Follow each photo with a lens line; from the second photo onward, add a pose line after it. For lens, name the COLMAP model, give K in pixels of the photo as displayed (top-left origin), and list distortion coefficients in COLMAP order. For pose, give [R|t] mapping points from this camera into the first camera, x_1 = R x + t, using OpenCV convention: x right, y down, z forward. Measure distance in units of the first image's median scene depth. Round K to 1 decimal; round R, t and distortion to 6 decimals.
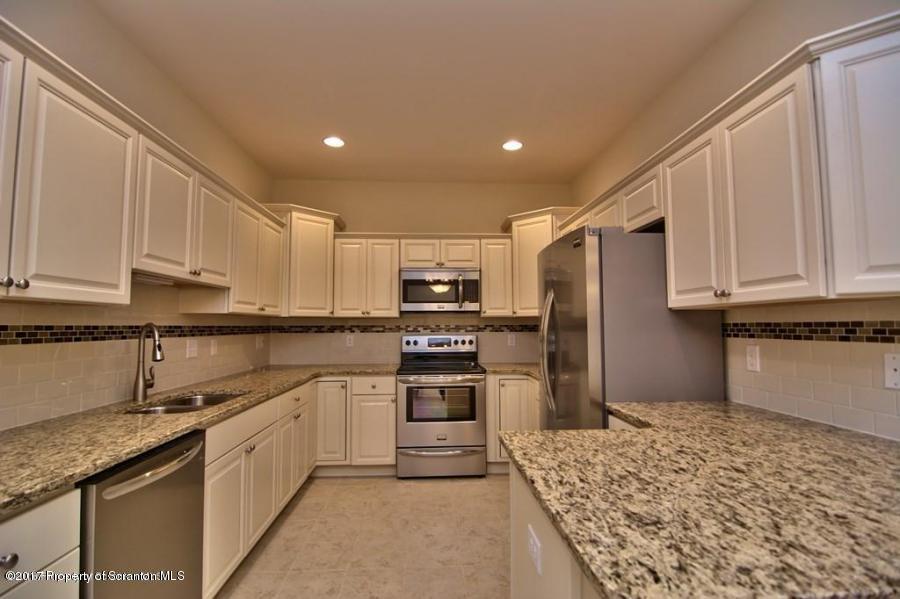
lens RADIAL K [[430.4, 0, 450.0], [0, 430.4, 299.5], [0, 0, 1]] dist [-0.000387, -0.011570]
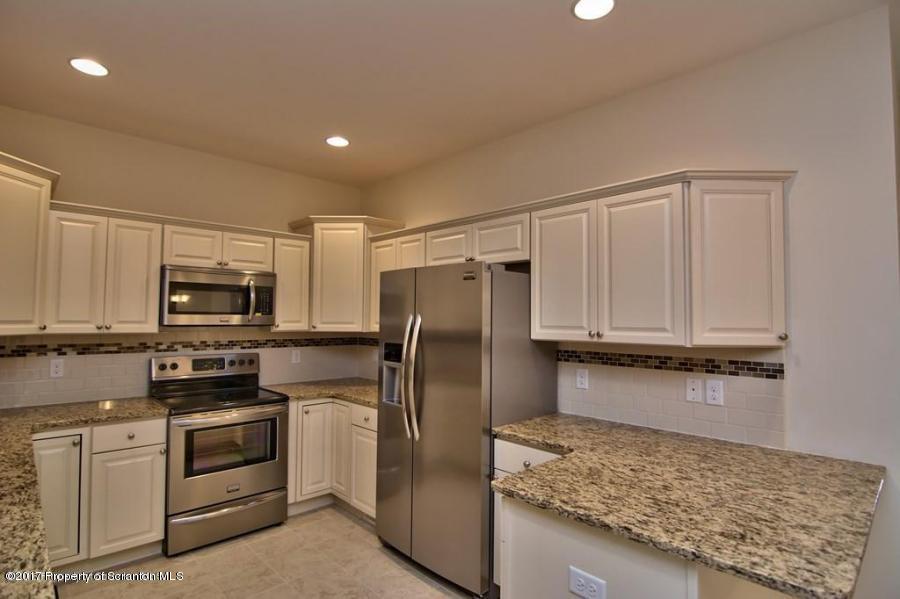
lens RADIAL K [[464.9, 0, 450.0], [0, 464.9, 299.5], [0, 0, 1]] dist [-0.003878, -0.008433]
pose [[0.760858, 0.036911, 0.647868, -0.454842], [-0.050552, 0.998718, 0.002467, -0.074947], [-0.646946, -0.034628, 0.761749, 0.178949]]
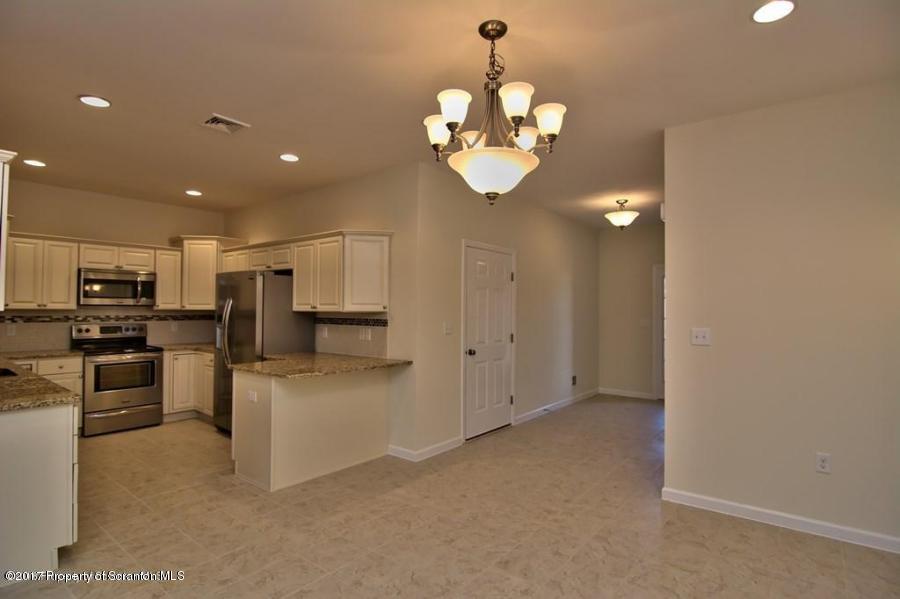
lens RADIAL K [[464.9, 0, 450.0], [0, 464.9, 299.5], [0, 0, 1]] dist [-0.003878, -0.008433]
pose [[0.673683, 0.023164, 0.738657, -0.665540], [-0.053838, 0.998391, 0.017793, -0.116706], [-0.737057, -0.051755, 0.673846, -1.121858]]
